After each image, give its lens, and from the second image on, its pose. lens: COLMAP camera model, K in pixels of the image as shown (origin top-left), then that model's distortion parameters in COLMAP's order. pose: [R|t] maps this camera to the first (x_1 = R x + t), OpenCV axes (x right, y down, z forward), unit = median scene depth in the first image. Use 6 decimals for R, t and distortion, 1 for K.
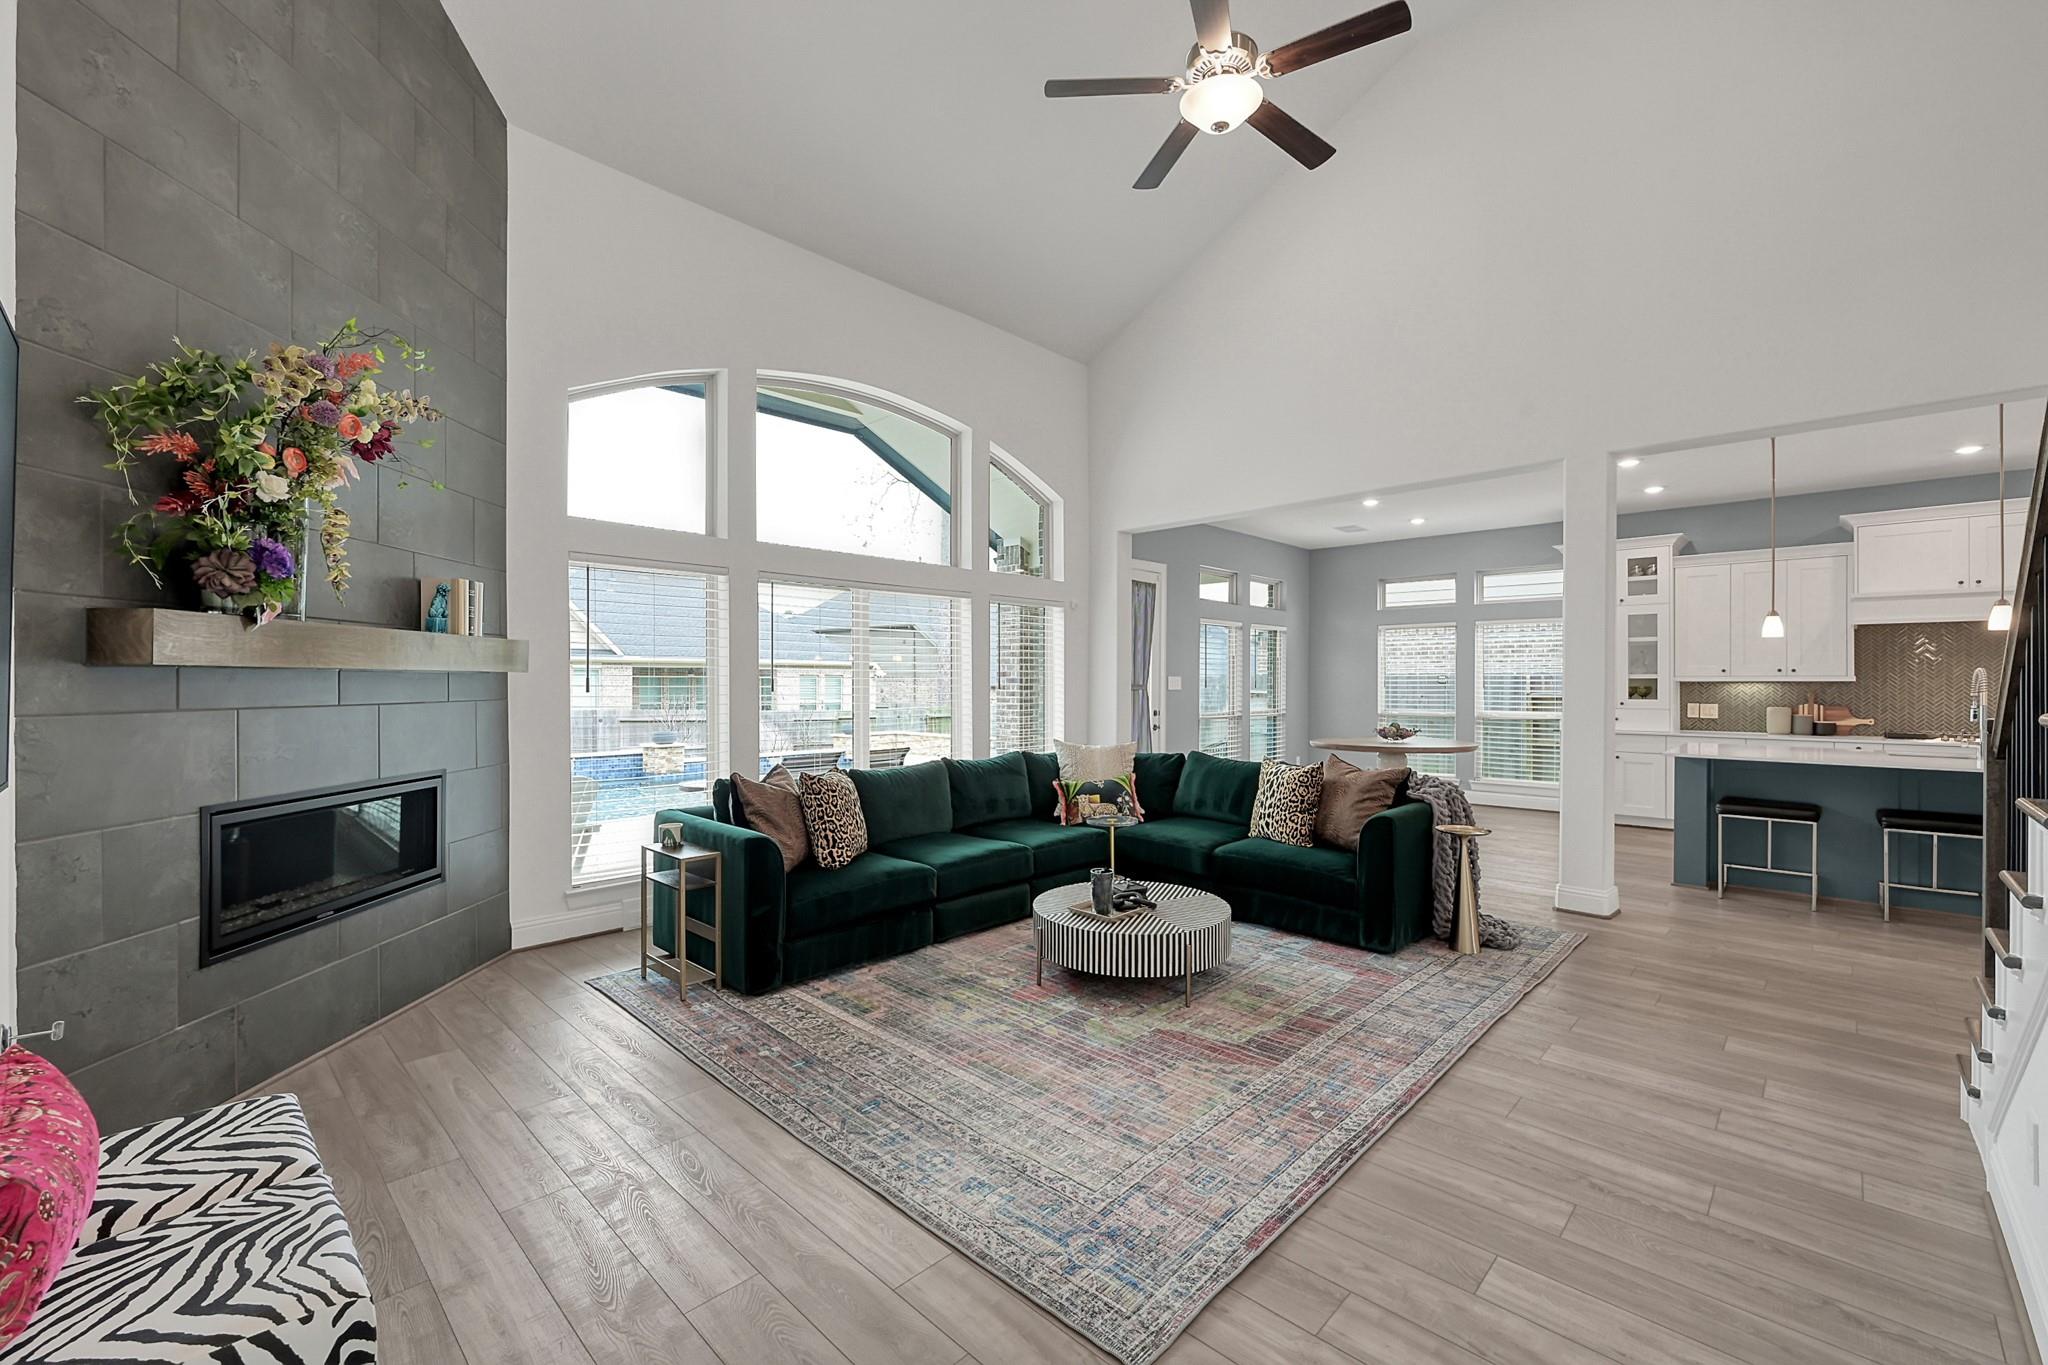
lens RADIAL K [[840.8, 0, 1027.4], [0, 840.8, 680.9], [0, 0, 1]] dist [-0.000903, 0.000565]
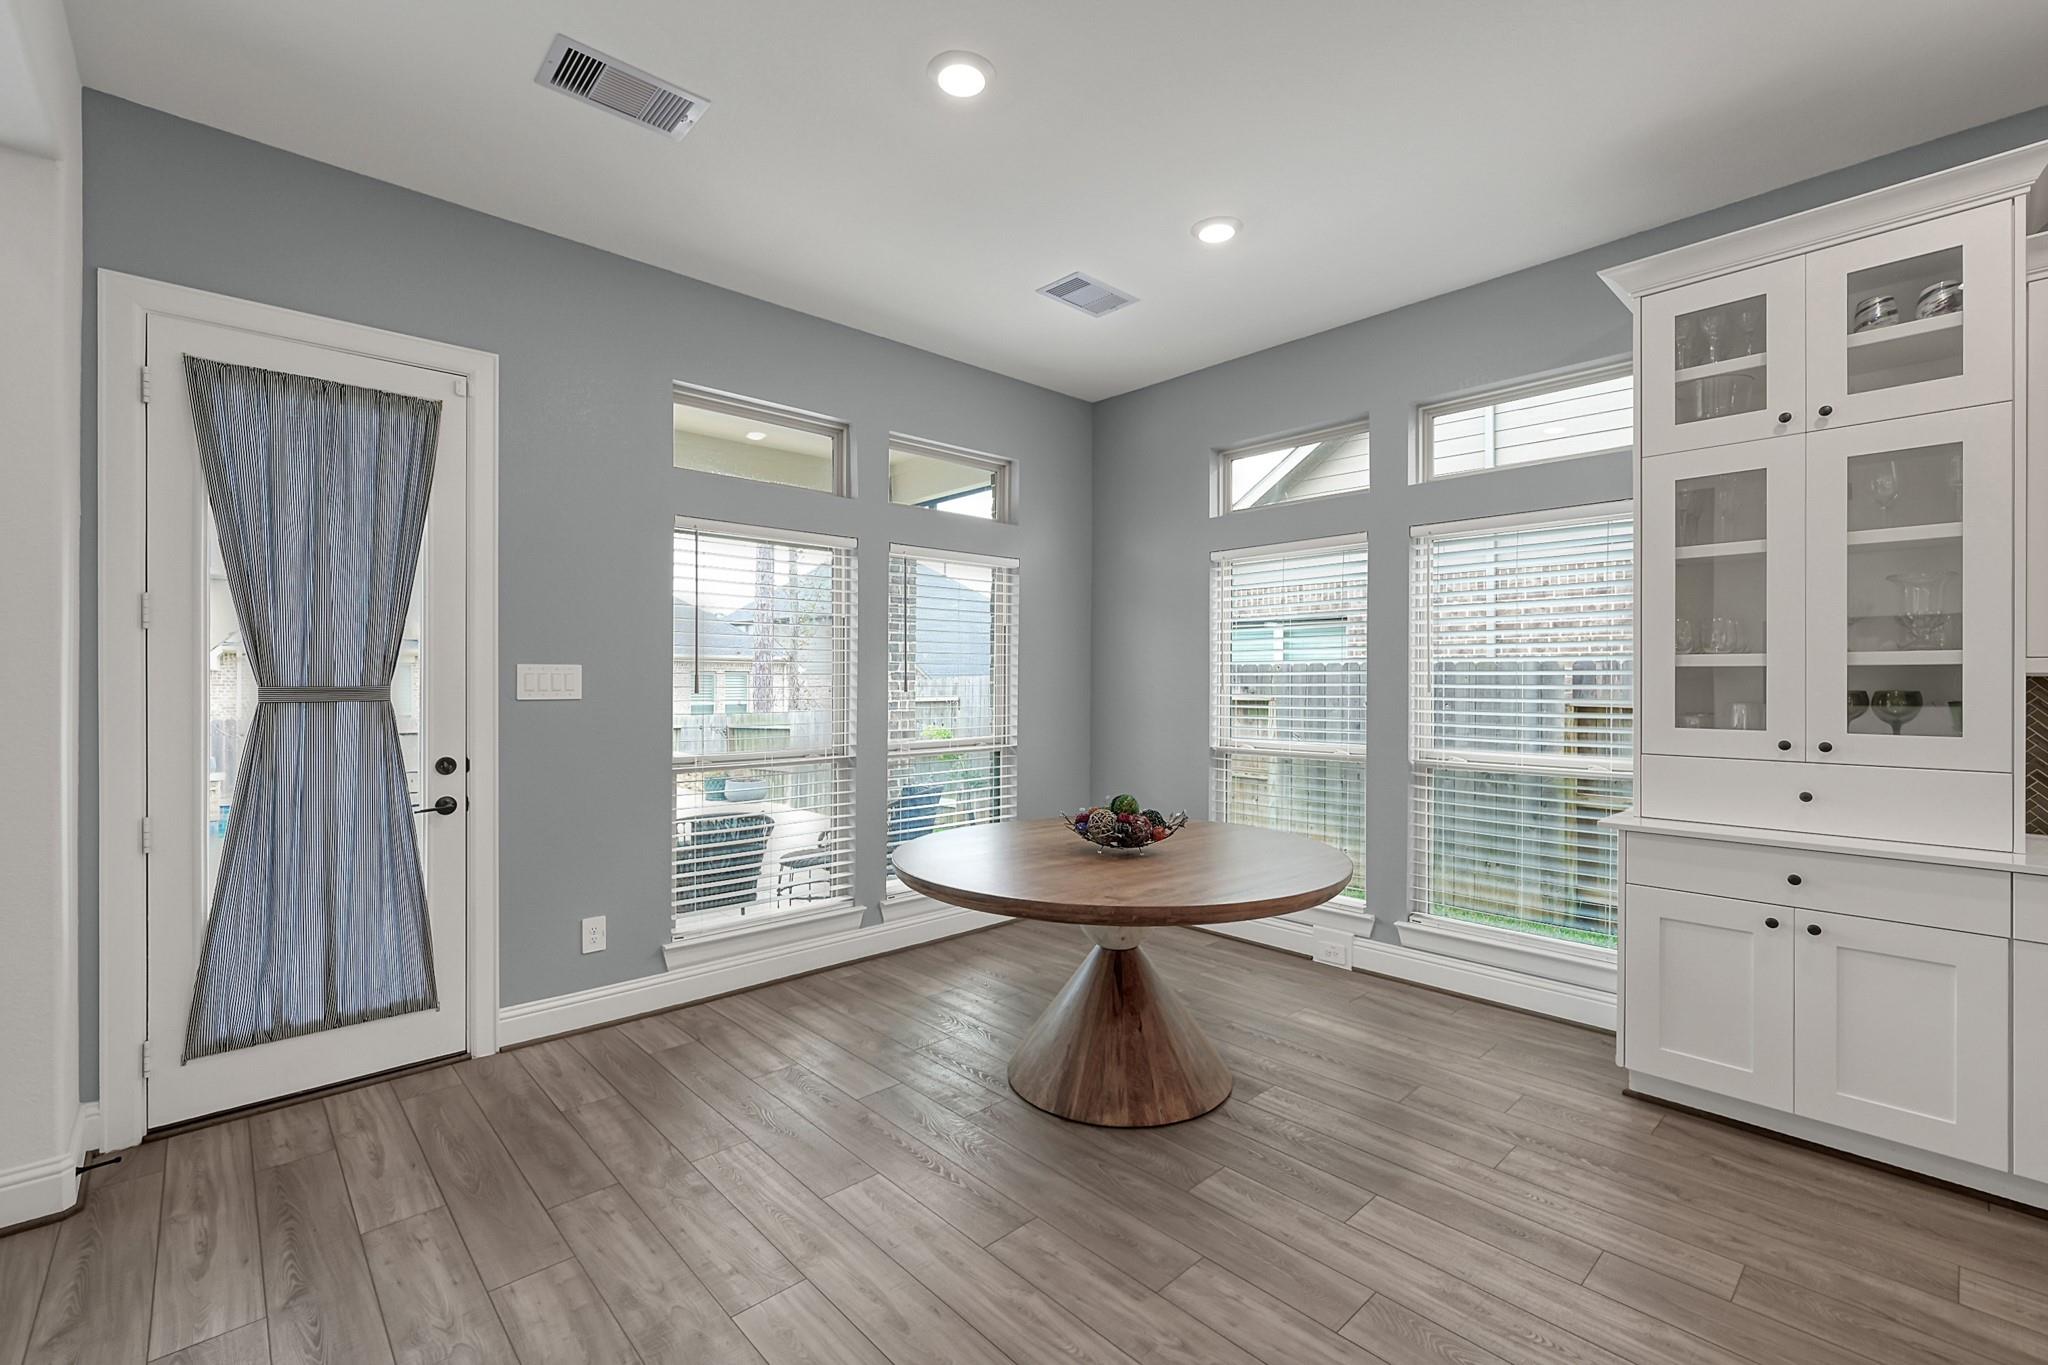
lens RADIAL K [[891.5, 0, 1021.5], [0, 891.5, 679.9], [0, 0, 1]] dist [0.001708, 0.000327]
pose [[0.998097, -0.001719, -0.061632, 0.397793], [0.001895, 0.999994, 0.002791, 0.000712], [0.061627, -0.002902, 0.998095, 0.601564]]
